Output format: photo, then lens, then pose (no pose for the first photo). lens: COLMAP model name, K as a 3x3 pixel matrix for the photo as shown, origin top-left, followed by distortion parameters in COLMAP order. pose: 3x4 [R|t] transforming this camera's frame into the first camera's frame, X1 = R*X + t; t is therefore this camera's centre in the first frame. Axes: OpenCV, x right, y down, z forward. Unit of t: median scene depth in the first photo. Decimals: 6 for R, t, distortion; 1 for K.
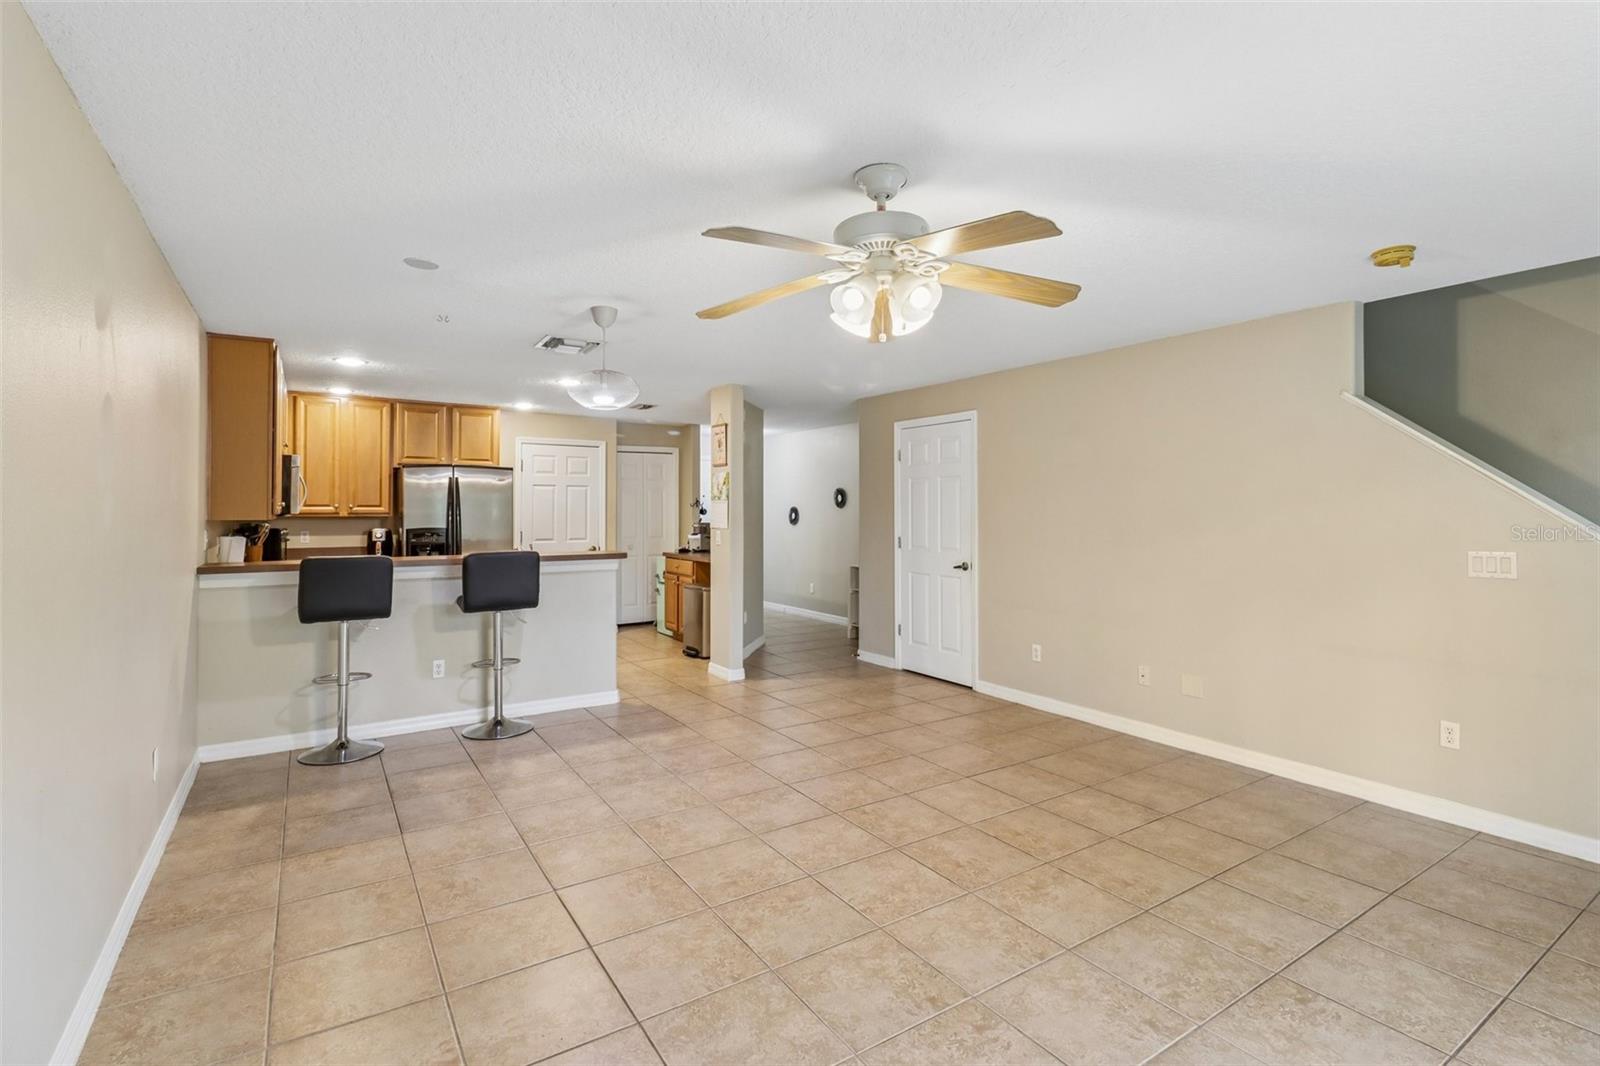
lens RADIAL K [[745.9, 0, 802.9], [0, 745.9, 499.5], [0, 0, 1]] dist [0.018342, -0.014128]
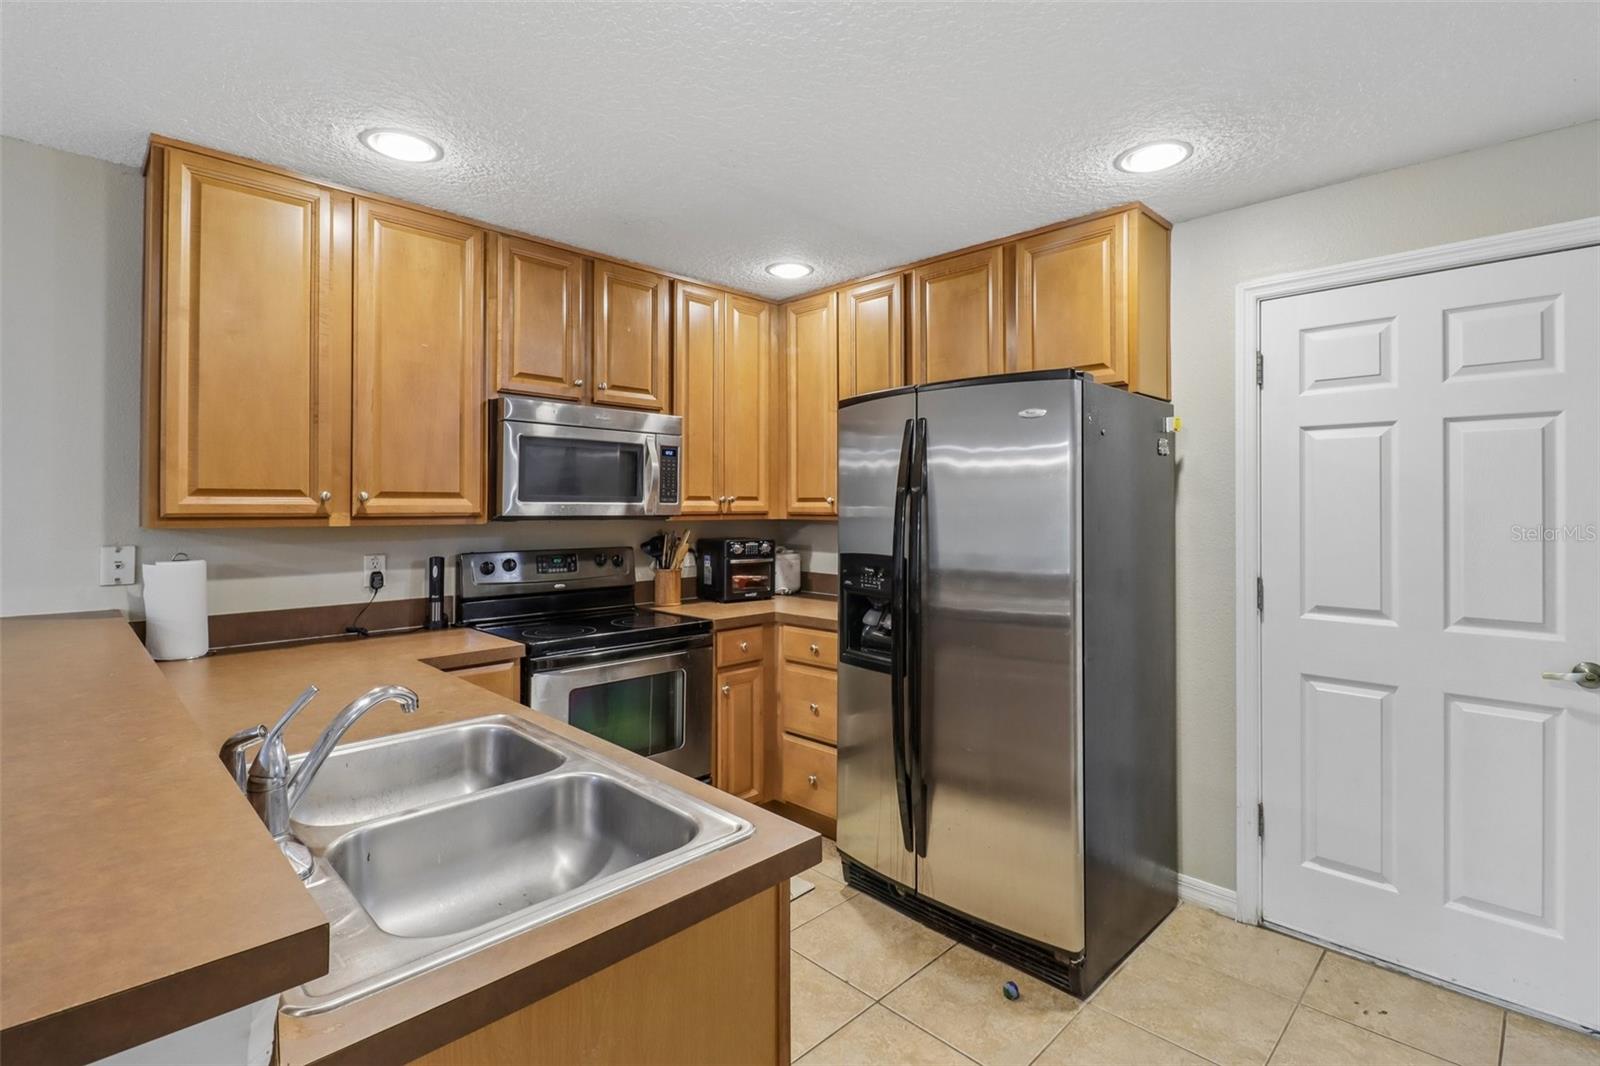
lens RADIAL K [[745.9, 0, 802.9], [0, 745.9, 499.5], [0, 0, 1]] dist [0.018342, -0.014128]
pose [[0.204806, -0.009704, -0.978755, -0.120518], [0.011372, 0.999907, -0.007534, 0.011613], [0.978737, -0.009587, 0.204897, 0.865054]]
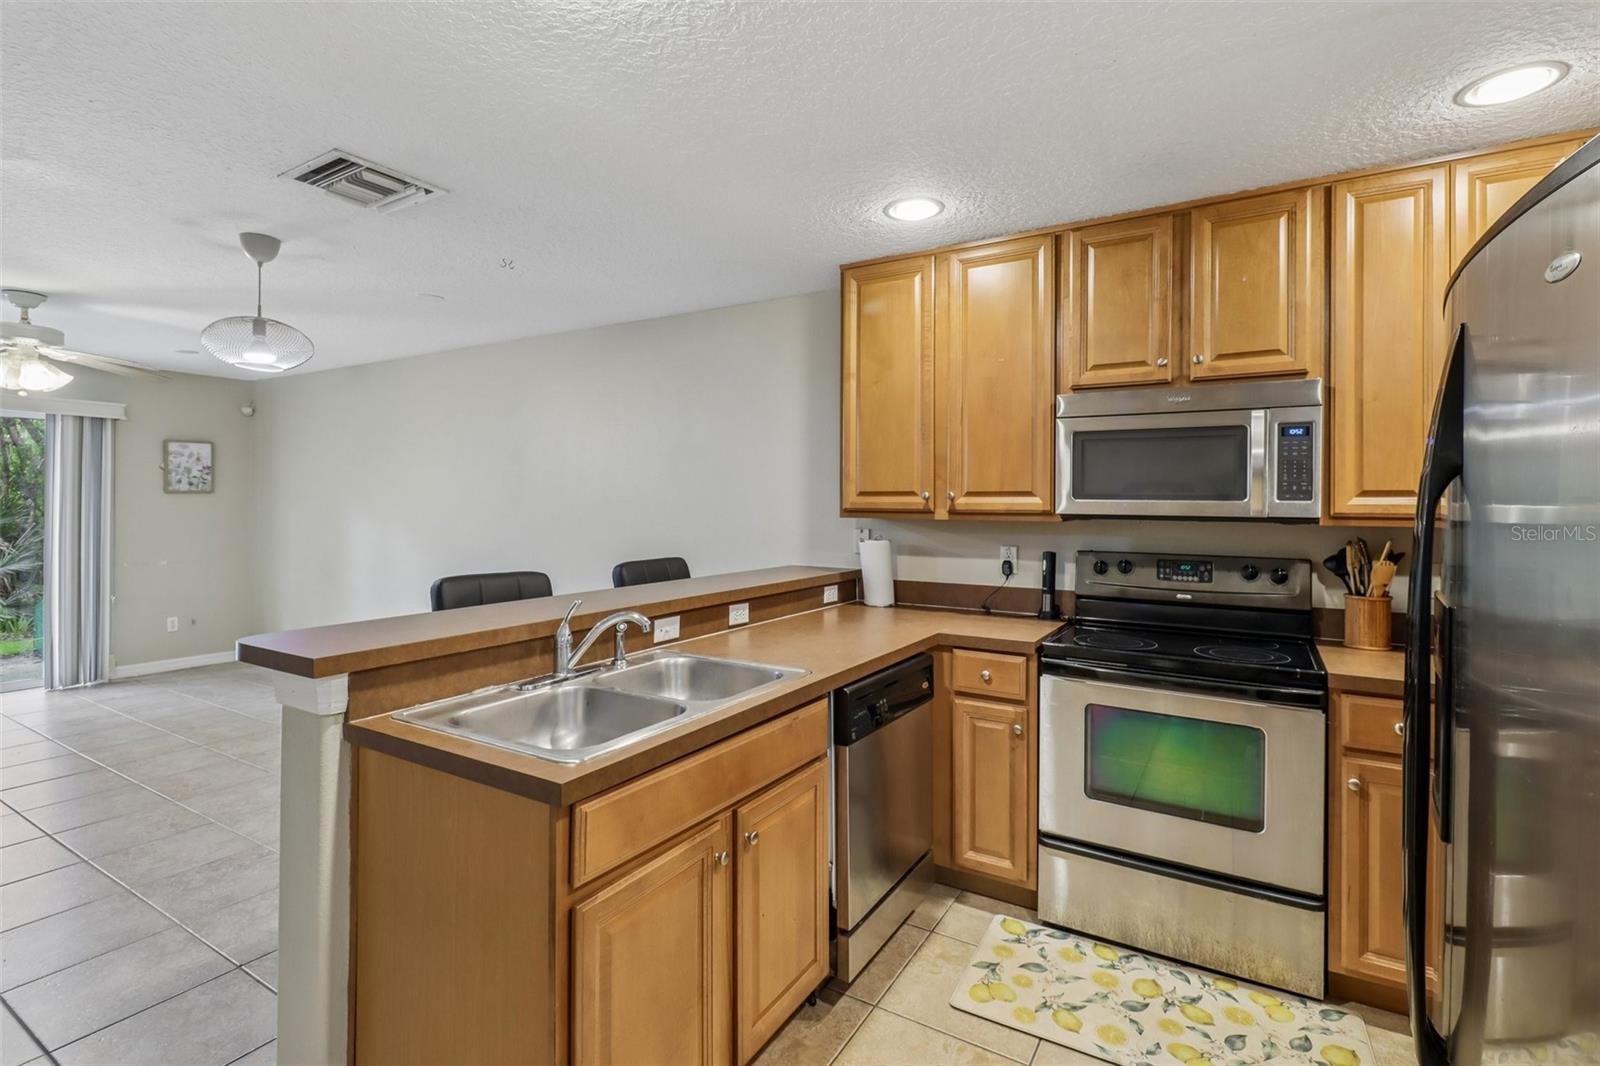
lens RADIAL K [[745.9, 0, 802.9], [0, 745.9, 499.5], [0, 0, 1]] dist [0.018342, -0.014128]
pose [[-0.901331, -0.008296, -0.433052, -0.245153], [-0.001069, 0.999856, -0.016928, 0.014791], [0.433130, -0.014794, -0.901210, 1.085800]]
